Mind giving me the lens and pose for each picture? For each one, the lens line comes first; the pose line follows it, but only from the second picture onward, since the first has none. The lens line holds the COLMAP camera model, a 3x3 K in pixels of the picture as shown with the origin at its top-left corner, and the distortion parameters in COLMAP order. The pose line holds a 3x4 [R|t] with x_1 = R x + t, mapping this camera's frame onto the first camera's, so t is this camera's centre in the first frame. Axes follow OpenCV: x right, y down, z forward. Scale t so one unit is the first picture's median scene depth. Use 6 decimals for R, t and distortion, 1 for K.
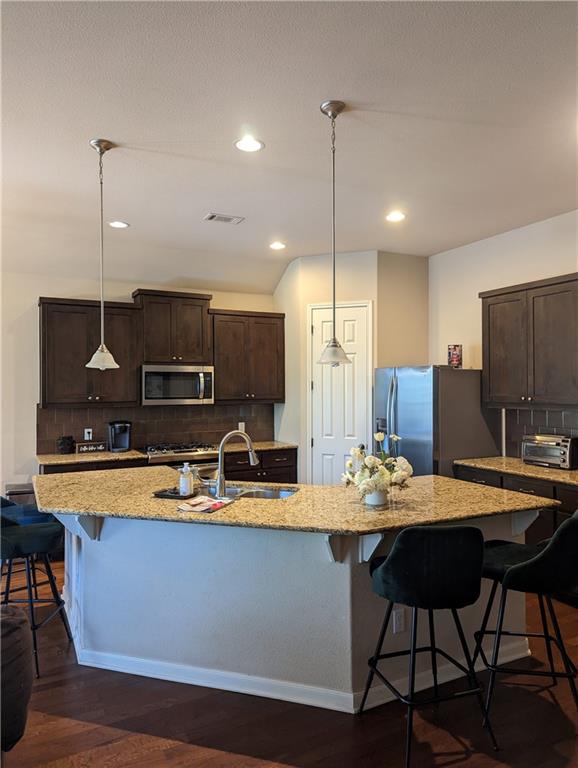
lens RADIAL K [[537.3, 0, 291.9], [0, 537.3, 385.4], [0, 0, 1]] dist [0.057504, -0.052246]
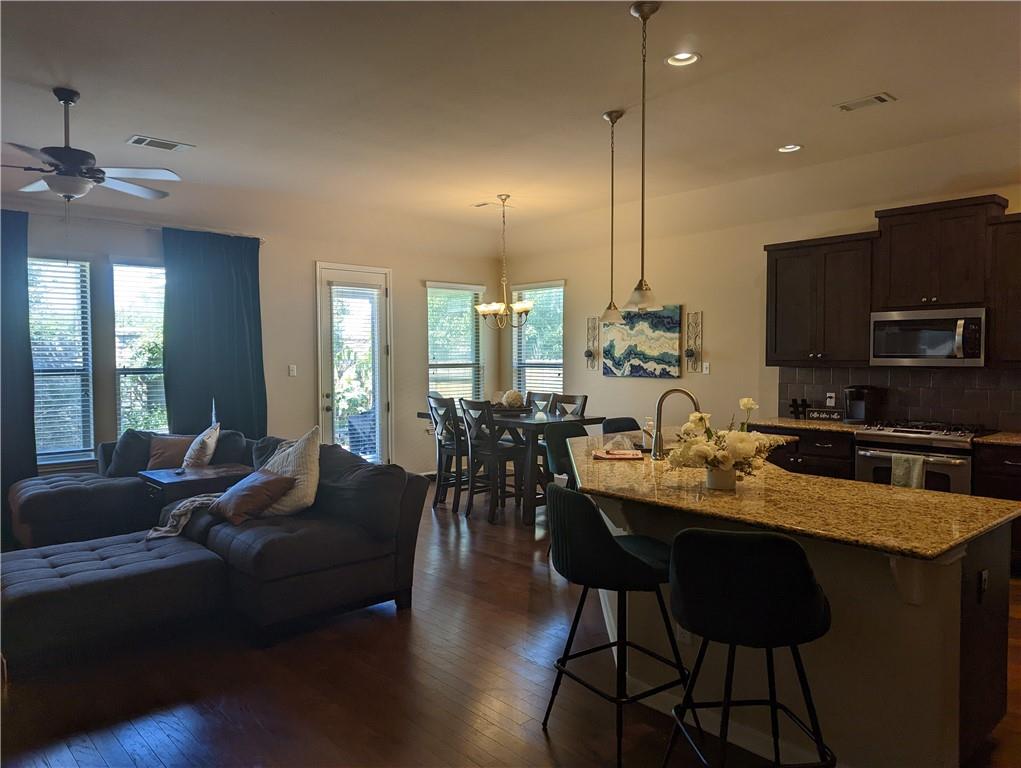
lens RADIAL K [[714.3, 0, 517.7], [0, 714.3, 381.8], [0, 0, 1]] dist [0.057504, -0.052246]
pose [[0.272166, 0.042037, -0.961332, 0.842217], [0.003911, 0.998989, 0.044791, 0.017908], [0.962242, -0.015950, 0.271726, 0.356793]]
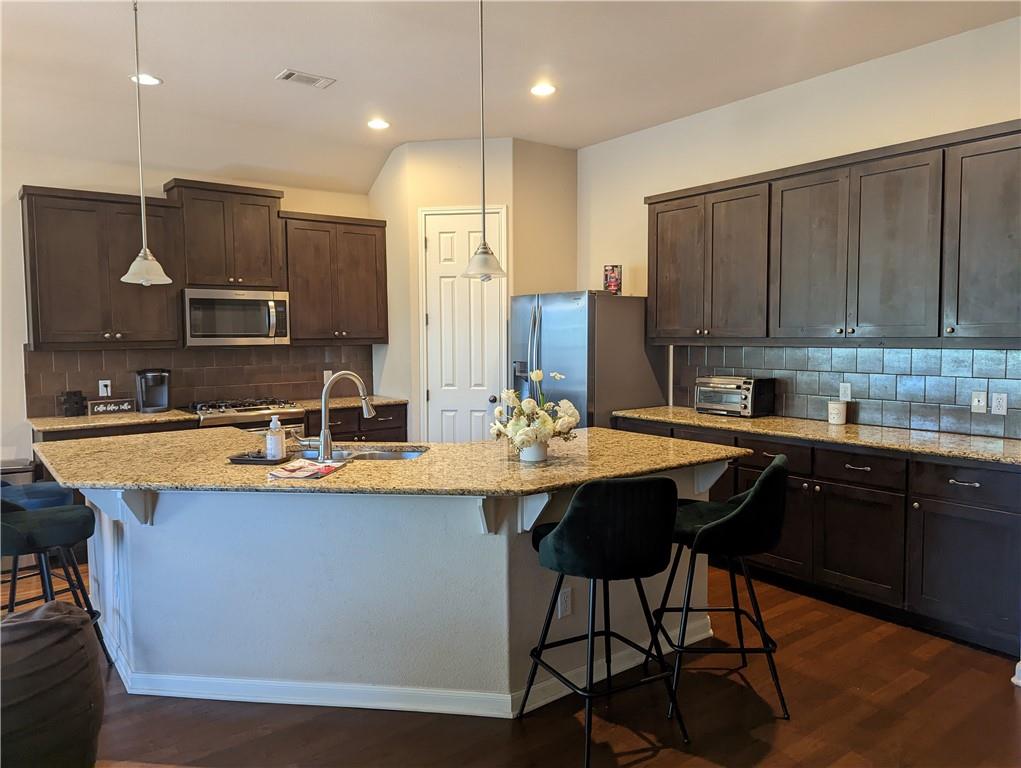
lens RADIAL K [[714.3, 0, 496.5], [0, 714.3, 378.0], [0, 0, 1]] dist [0.057504, -0.052246]
pose [[0.986632, -0.013040, 0.162439, -0.044767], [0.001764, 0.997589, 0.069370, 0.020376], [-0.162952, -0.068156, 0.984277, 0.000657]]
